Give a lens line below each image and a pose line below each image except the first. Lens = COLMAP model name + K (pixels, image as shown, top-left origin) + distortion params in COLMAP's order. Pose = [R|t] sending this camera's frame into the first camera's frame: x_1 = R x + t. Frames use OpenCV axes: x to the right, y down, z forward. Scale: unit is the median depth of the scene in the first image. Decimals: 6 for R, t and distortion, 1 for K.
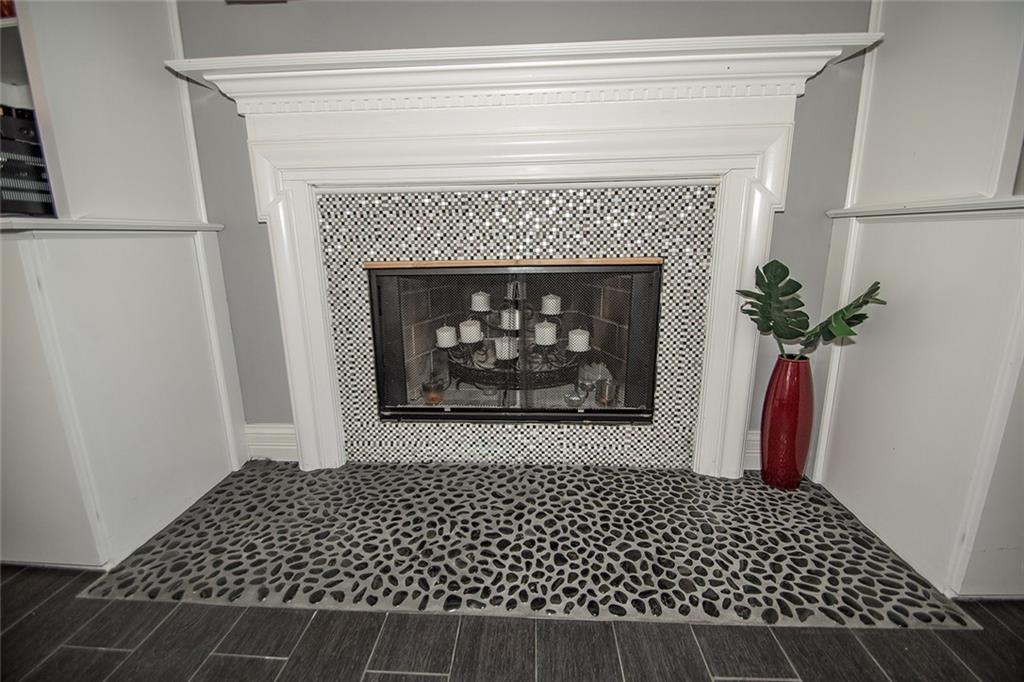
lens RADIAL K [[448.3, 0, 503.8], [0, 448.3, 338.8], [0, 0, 1]] dist [-0.001909, -0.003696]
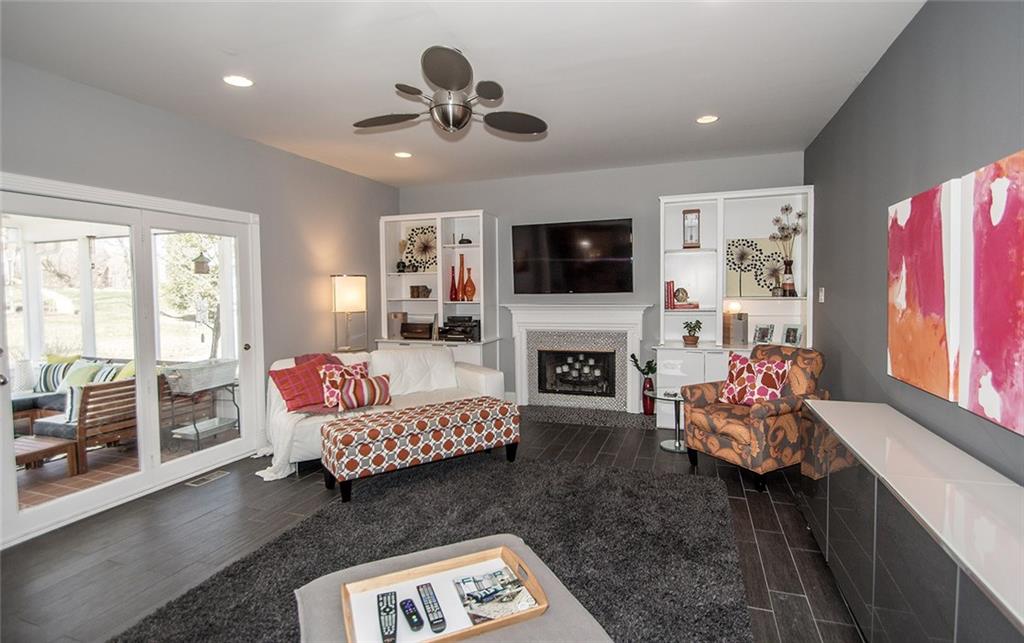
lens RADIAL K [[499.0, 0, 519.9], [0, 499.0, 312.3], [0, 0, 1]] dist [0.001150, -0.000051]
pose [[0.961718, 0.016405, -0.273551, 0.646128], [-0.062194, 0.985226, -0.159569, 0.196546], [0.266891, 0.170474, 0.948529, -2.872183]]
